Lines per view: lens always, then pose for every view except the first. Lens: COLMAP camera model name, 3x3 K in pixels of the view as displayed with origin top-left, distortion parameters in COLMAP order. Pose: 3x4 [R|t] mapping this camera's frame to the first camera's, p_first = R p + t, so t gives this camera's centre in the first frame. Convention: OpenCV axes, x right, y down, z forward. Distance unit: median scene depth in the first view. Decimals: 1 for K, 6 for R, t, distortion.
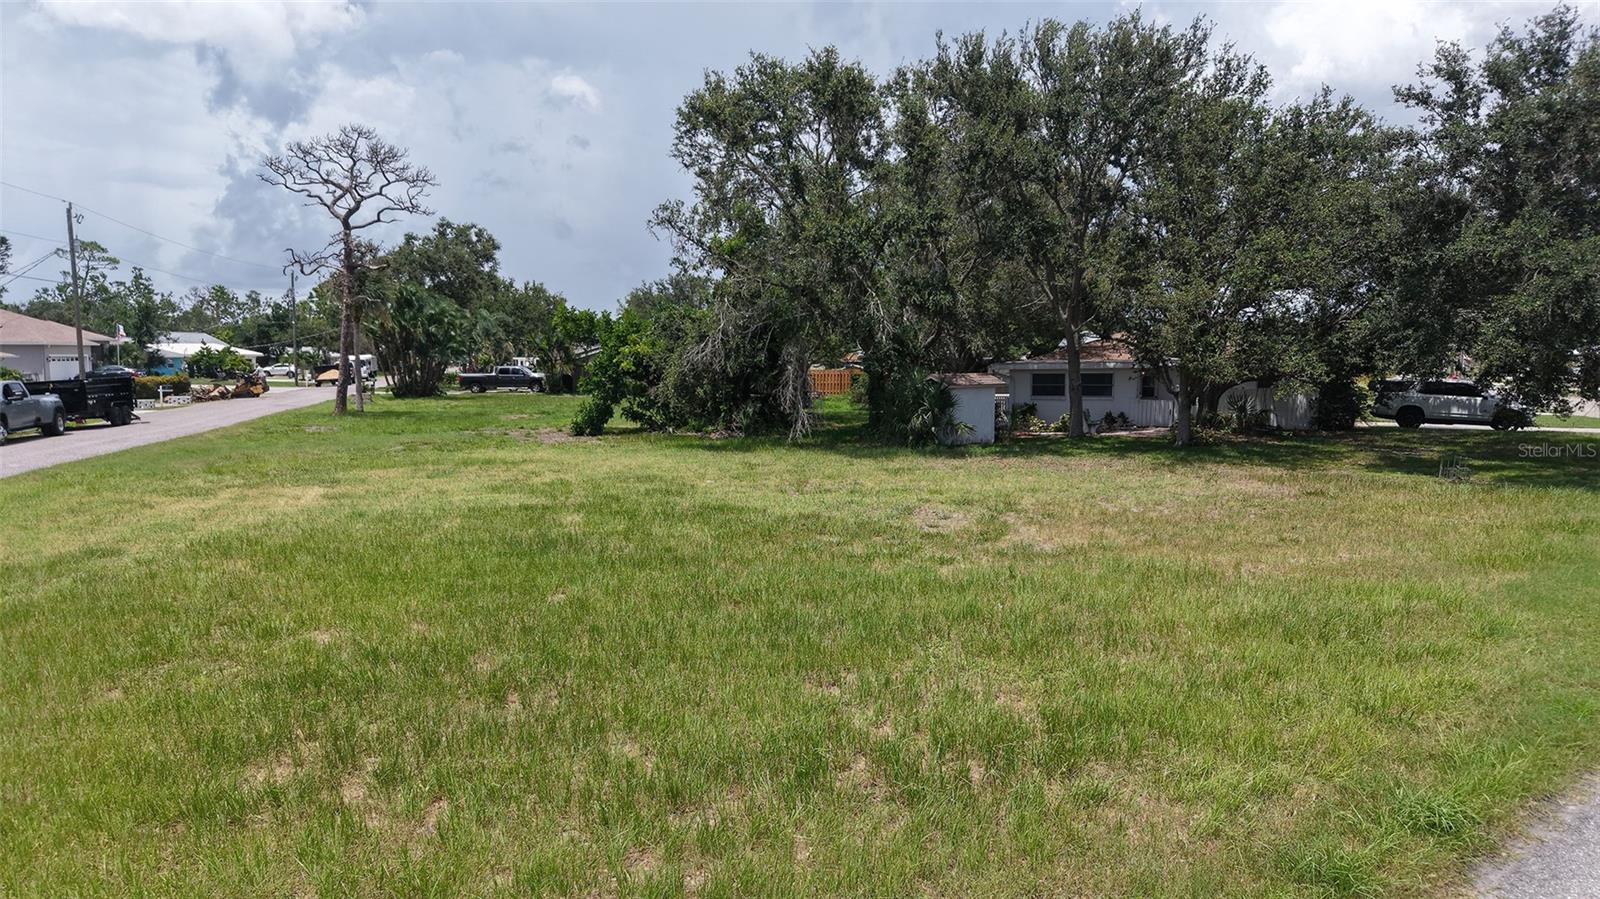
lens RADIAL K [[1065.4, 0, 800.6], [0, 1065.4, 457.5], [0, 0, 1]] dist [0.027089, -0.027797]
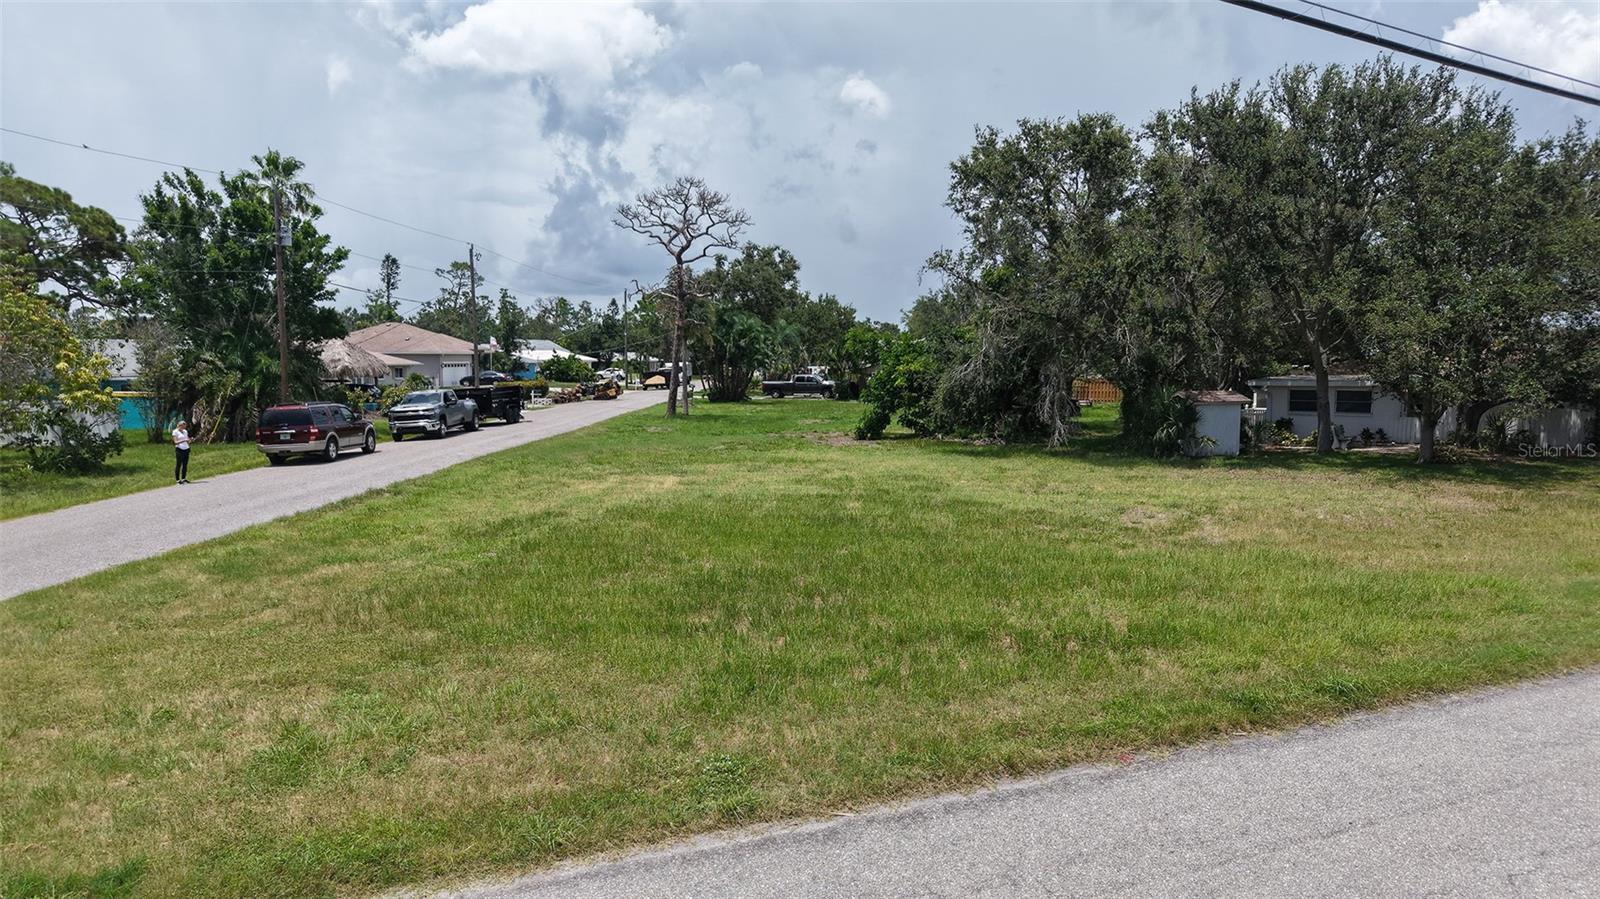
lens RADIAL K [[1065.4, 0, 800.6], [0, 1065.4, 457.5], [0, 0, 1]] dist [0.027089, -0.027797]
pose [[0.964899, 0.027074, -0.261221, 0.033936], [-0.027247, 0.999624, 0.002960, -0.002472], [0.261203, 0.004262, 0.965274, -0.152031]]
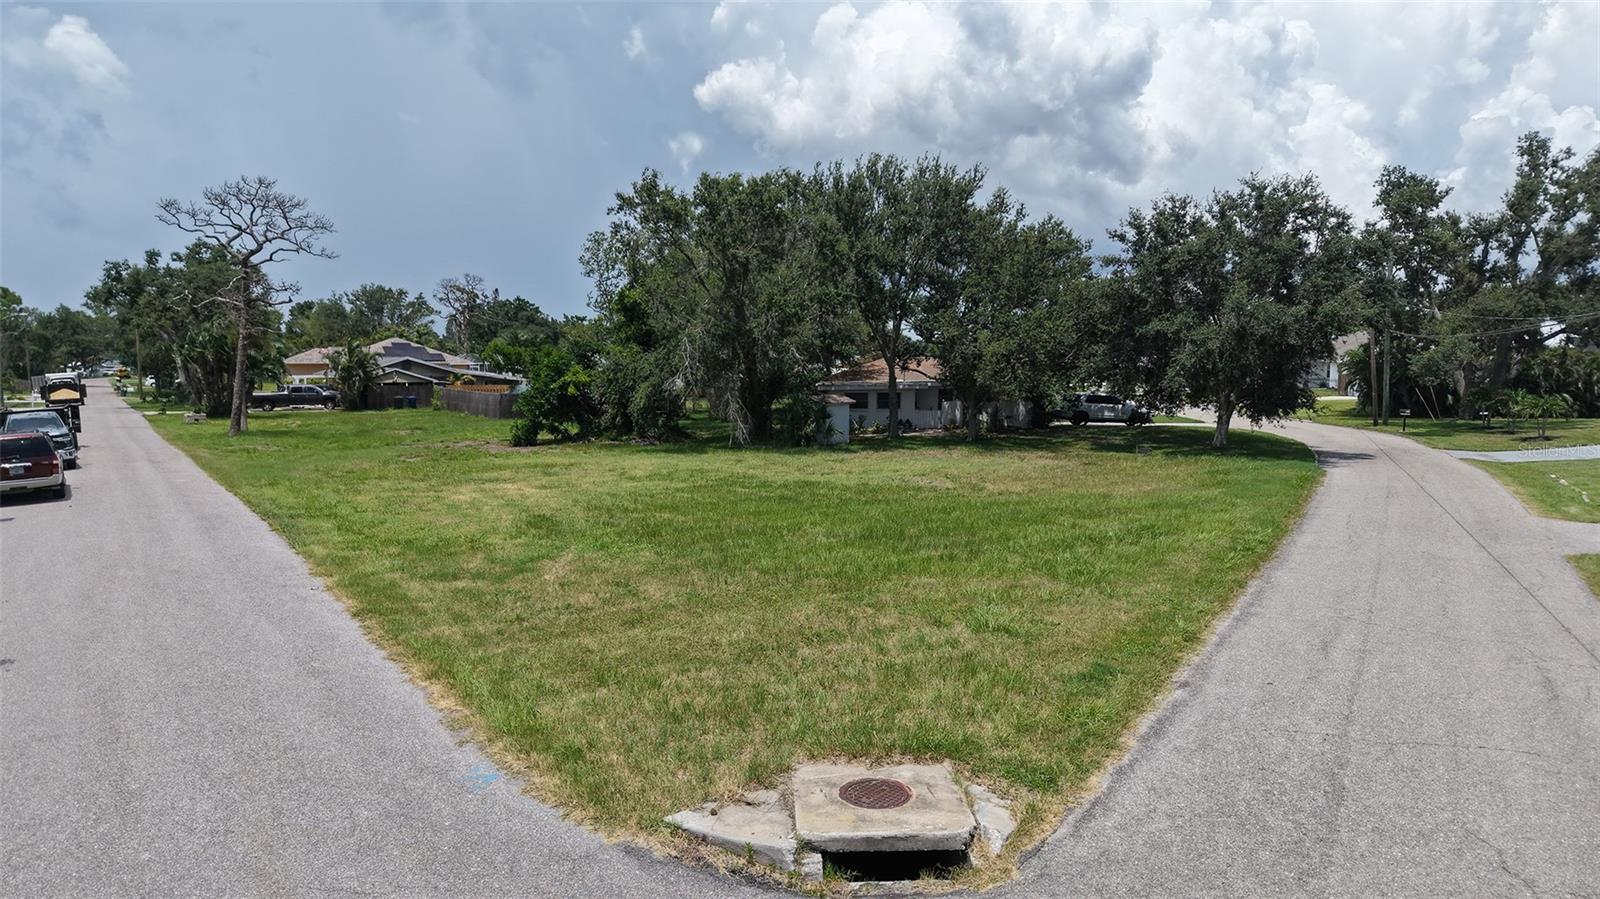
lens RADIAL K [[1065.4, 0, 800.6], [0, 1065.4, 457.5], [0, 0, 1]] dist [0.027089, -0.027797]
pose [[0.939768, -0.032700, 0.340245, -0.330378], [0.034488, 0.999405, 0.000793, 0.002953], [-0.340068, 0.010989, 0.940337, -0.293333]]
